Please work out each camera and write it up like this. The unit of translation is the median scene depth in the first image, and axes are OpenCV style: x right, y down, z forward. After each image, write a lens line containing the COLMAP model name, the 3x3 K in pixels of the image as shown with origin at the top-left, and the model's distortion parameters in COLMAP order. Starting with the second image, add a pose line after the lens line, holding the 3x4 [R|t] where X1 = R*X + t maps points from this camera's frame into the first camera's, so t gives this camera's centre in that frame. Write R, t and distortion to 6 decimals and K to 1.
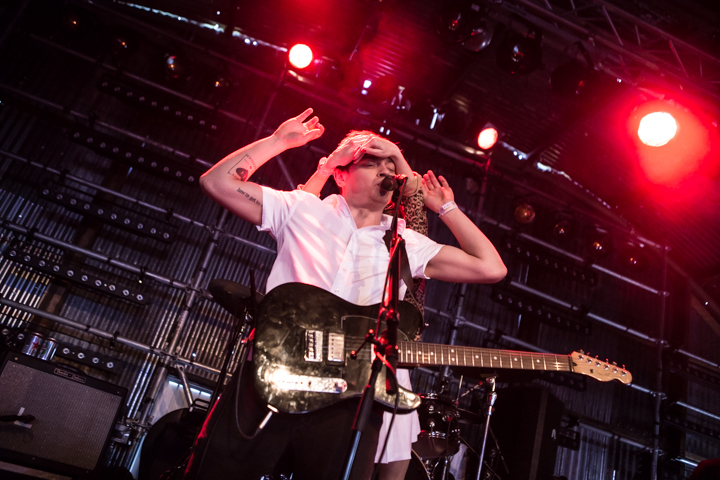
lens RADIAL K [[593.9, 0, 360.0], [0, 593.9, 240.0], [0, 0, 1]] dist [-0.046973, 0.003752]
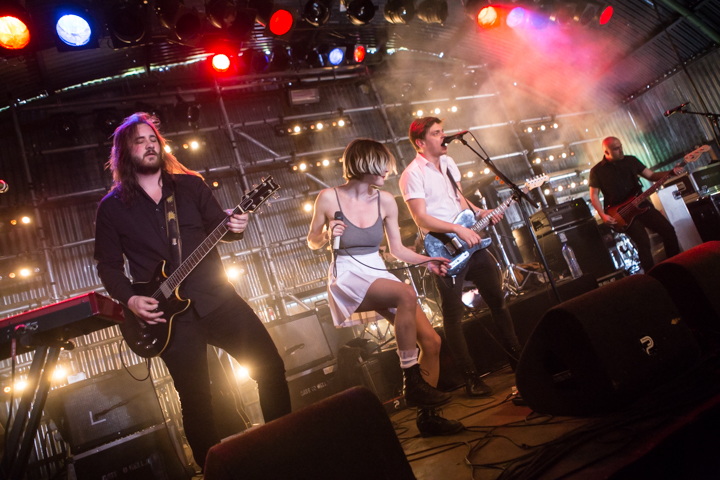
lens RADIAL K [[512.7, 0, 360.0], [0, 512.7, 240.0], [0, 0, 1]] dist [-0.100459, 0.091370]
pose [[0.823682, -0.534900, 0.188228, -0.245045], [0.475441, 0.832358, 0.284844, -0.141155], [-0.309036, -0.145130, 0.939912, -0.205628]]
